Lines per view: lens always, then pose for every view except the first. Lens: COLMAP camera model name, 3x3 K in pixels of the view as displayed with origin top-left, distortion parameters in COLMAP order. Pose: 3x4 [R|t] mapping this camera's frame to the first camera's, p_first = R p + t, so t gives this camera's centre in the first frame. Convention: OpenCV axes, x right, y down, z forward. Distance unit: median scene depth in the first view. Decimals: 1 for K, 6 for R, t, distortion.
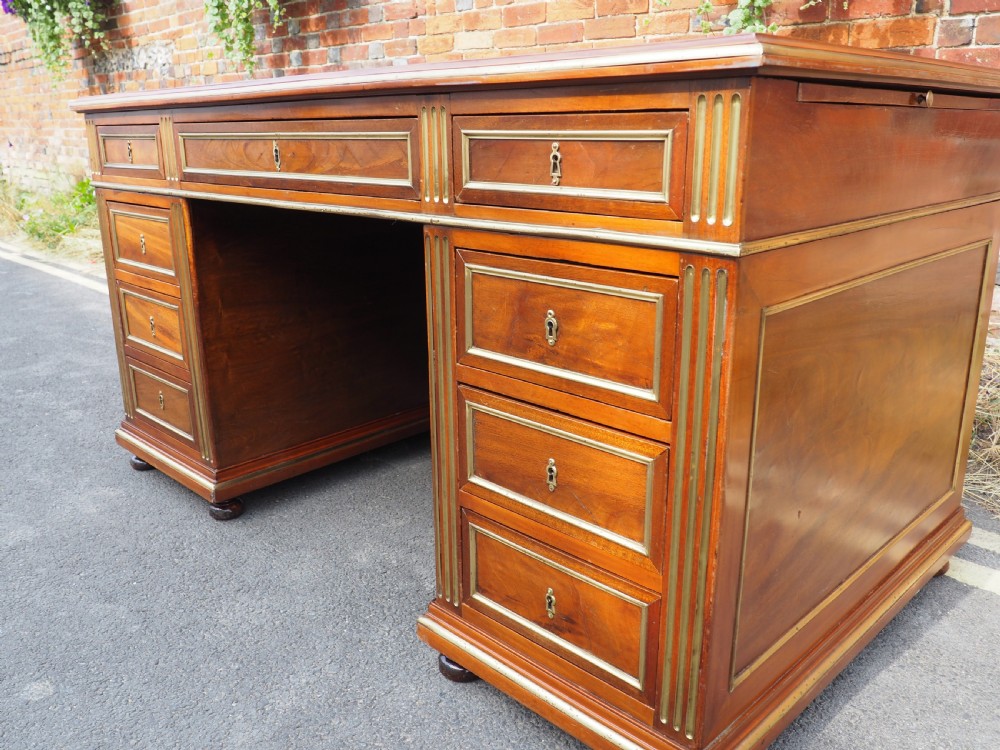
lens RADIAL K [[846.3, 0, 504.9], [0, 846.3, 374.2], [0, 0, 1]] dist [-0.057396, 0.029522]
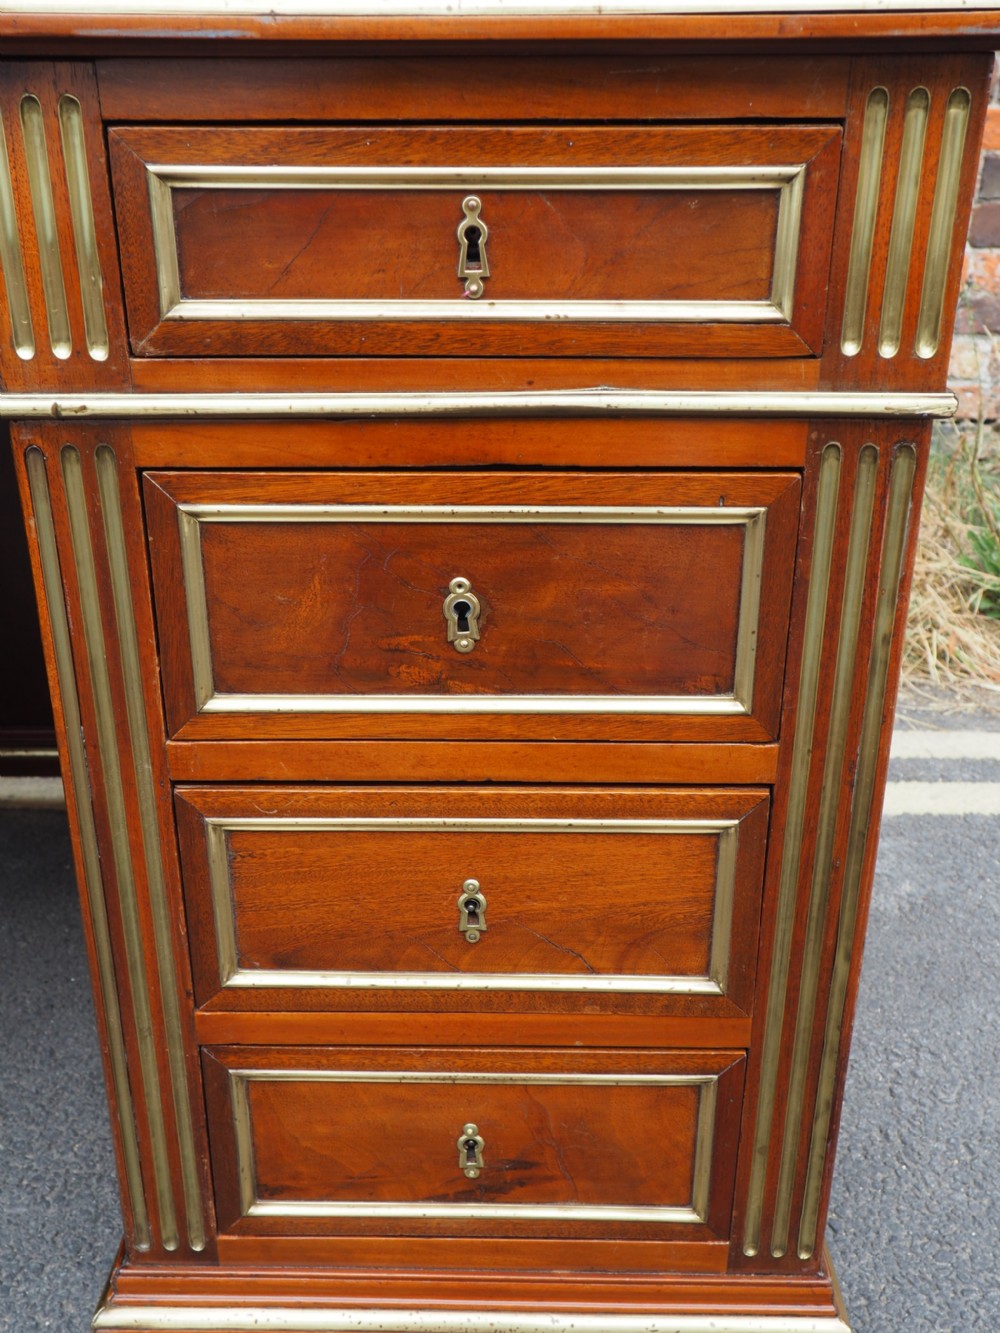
lens RADIAL K [[1301.6, 0, 500.1], [0, 1301.6, 670.4], [0, 0, 1]] dist [0.011485, 0.000000]
pose [[0.717654, -0.258087, 0.646810, -0.370025], [0.190961, 0.966121, 0.173620, -0.135621], [-0.669706, -0.001083, 0.742625, 0.437458]]
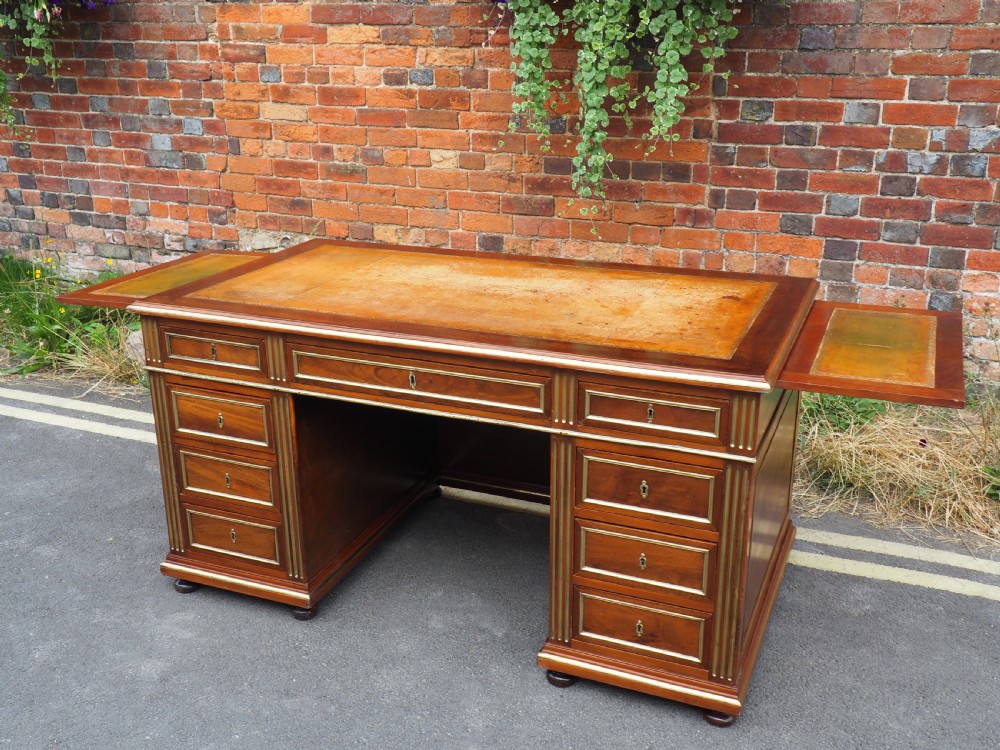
lens RADIAL K [[1018.5, 0, 503.7], [0, 1018.5, 368.0], [0, 0, 1]] dist [0.036599, 0.000000]
pose [[0.925682, -0.120841, 0.358483, -0.990586], [0.105431, 0.992473, 0.062306, -0.482145], [-0.363314, -0.019880, 0.931455, -0.999532]]
